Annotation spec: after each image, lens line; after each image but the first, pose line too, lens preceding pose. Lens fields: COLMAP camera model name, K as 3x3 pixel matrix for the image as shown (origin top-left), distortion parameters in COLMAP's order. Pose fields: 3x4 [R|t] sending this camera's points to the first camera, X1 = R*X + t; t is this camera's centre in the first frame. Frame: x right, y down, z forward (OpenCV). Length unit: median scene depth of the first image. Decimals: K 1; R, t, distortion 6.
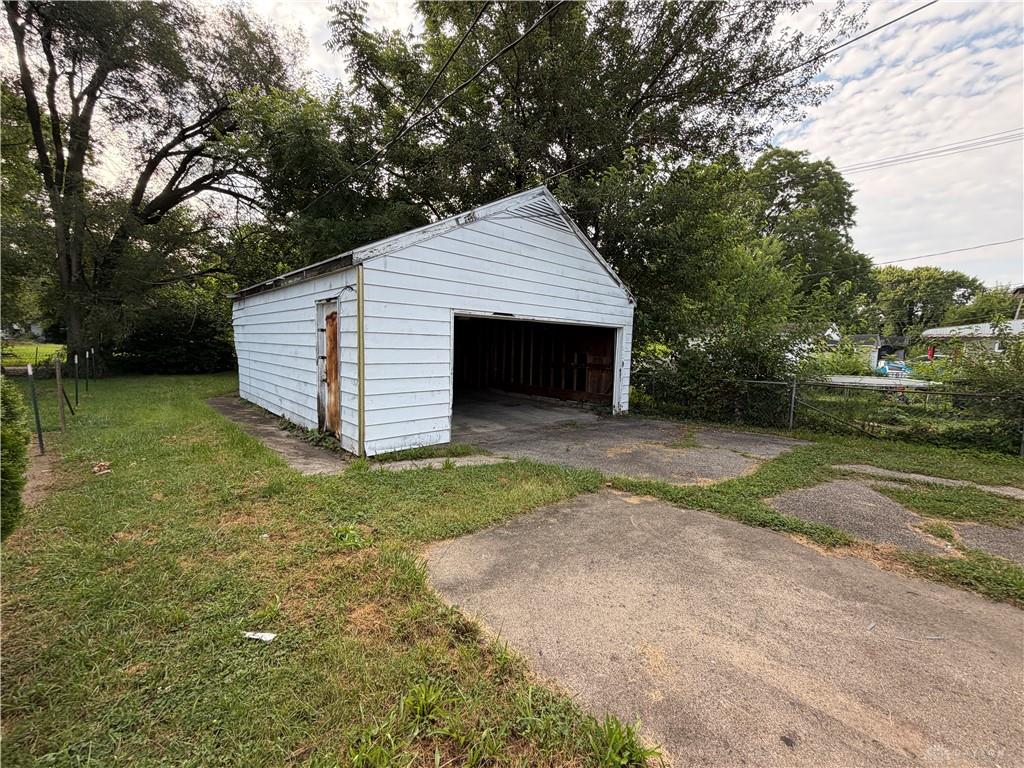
lens RADIAL K [[408.1, 0, 511.0], [0, 408.1, 386.0], [0, 0, 1]] dist [0.001317, -0.000430]
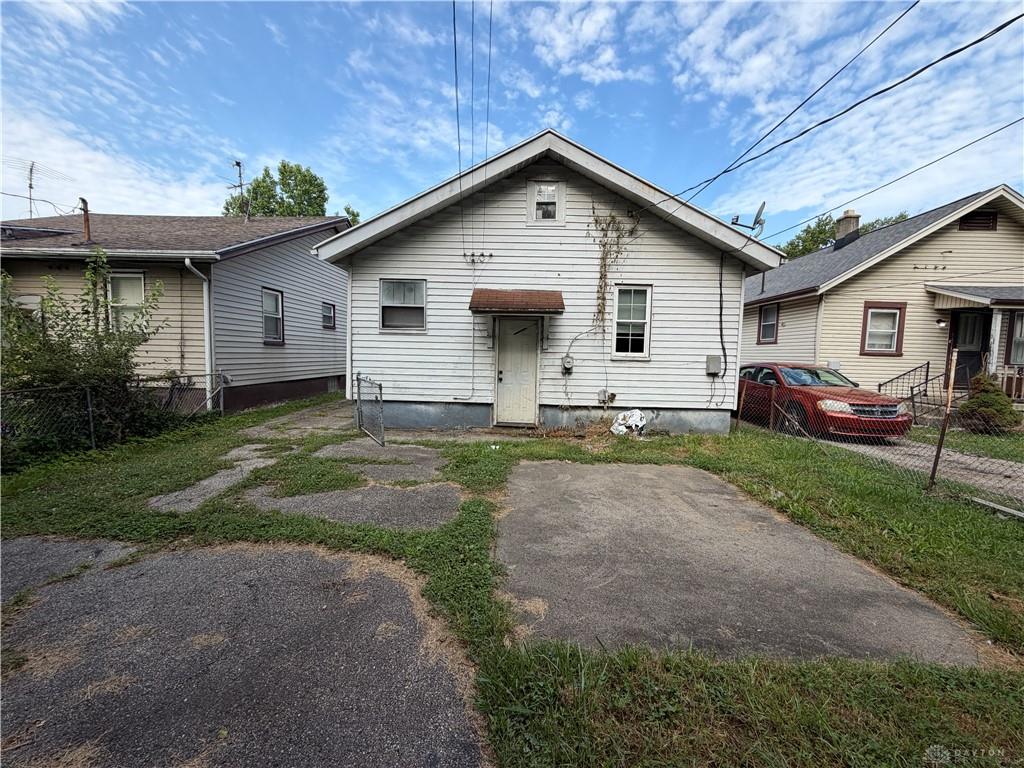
lens RADIAL K [[408.1, 0, 511.0], [0, 408.1, 386.0], [0, 0, 1]] dist [0.001317, -0.000430]
pose [[-0.703525, -0.093236, 0.704528, -0.047520], [0.028284, 0.986898, 0.158847, -0.097404], [-0.710108, 0.131680, -0.691670, 1.084676]]
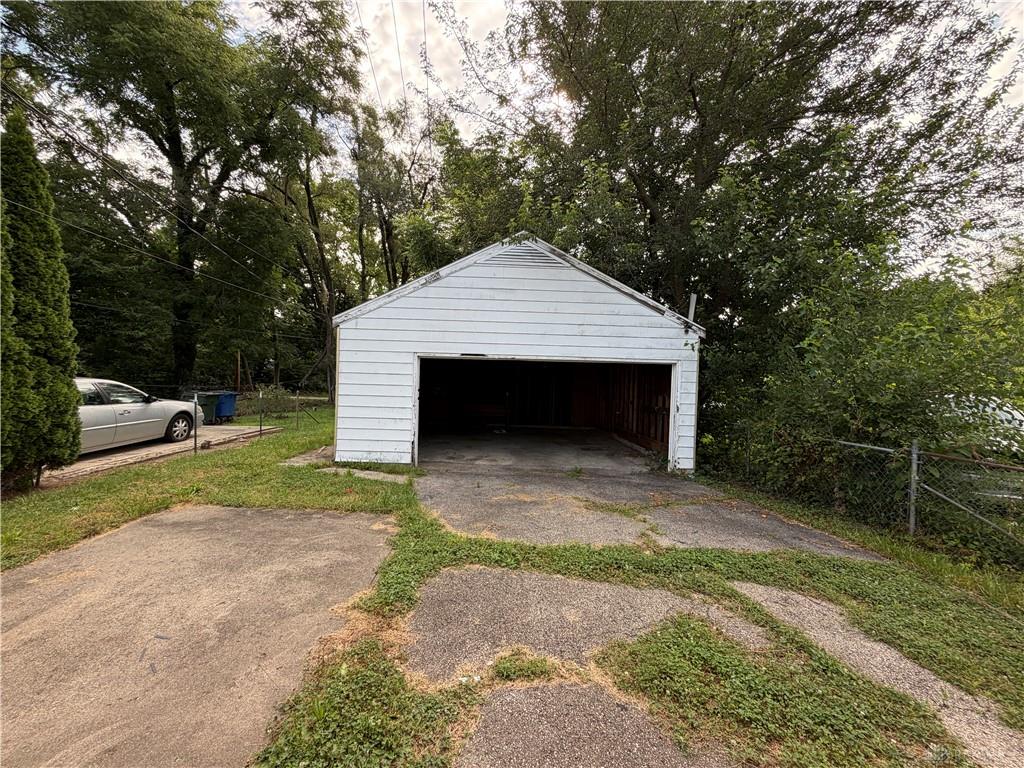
lens RADIAL K [[408.1, 0, 511.0], [0, 408.1, 386.0], [0, 0, 1]] dist [0.001317, -0.000430]
pose [[0.745288, 0.001105, -0.666742, 0.967098], [-0.076833, 0.993479, -0.084237, -0.009856], [0.662301, 0.114008, 0.740513, 0.324329]]
